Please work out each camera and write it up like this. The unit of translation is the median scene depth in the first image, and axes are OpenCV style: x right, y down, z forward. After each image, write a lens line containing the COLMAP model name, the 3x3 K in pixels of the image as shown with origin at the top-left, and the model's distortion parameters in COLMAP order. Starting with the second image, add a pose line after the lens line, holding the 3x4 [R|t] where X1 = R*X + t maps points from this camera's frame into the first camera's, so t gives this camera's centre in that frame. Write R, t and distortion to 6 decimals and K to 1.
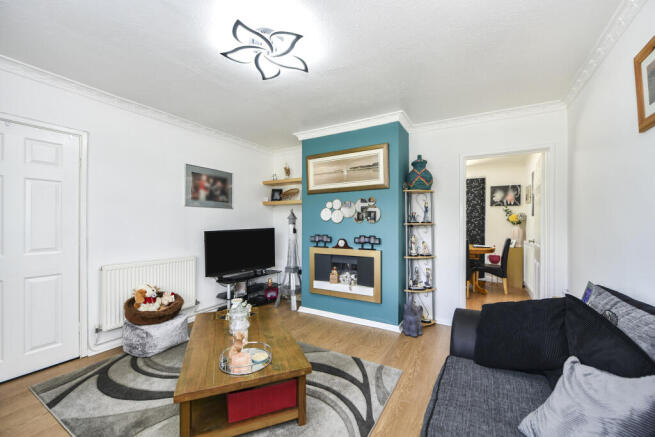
lens RADIAL K [[263.5, 0, 330.5], [0, 263.5, 222.8], [0, 0, 1]] dist [-0.002848, -0.000920]
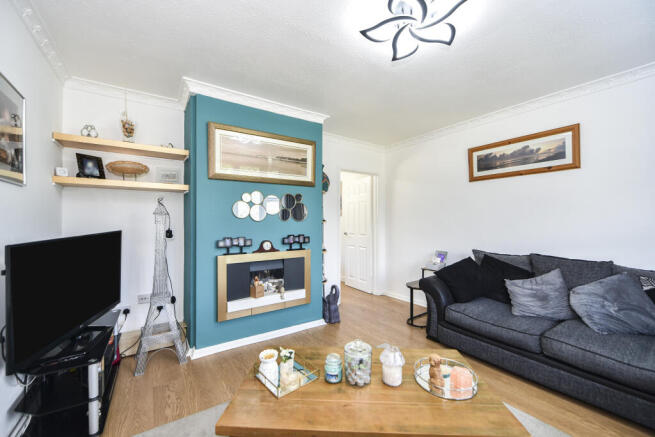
lens RADIAL K [[263.5, 0, 331.9], [0, 263.5, 223.2], [0, 0, 1]] dist [-0.002848, -0.000920]
pose [[0.428622, -0.005951, 0.903464, -0.596779], [0.002340, 0.999982, 0.005477, 0.003007], [-0.903481, -0.000233, 0.428629, 0.454523]]
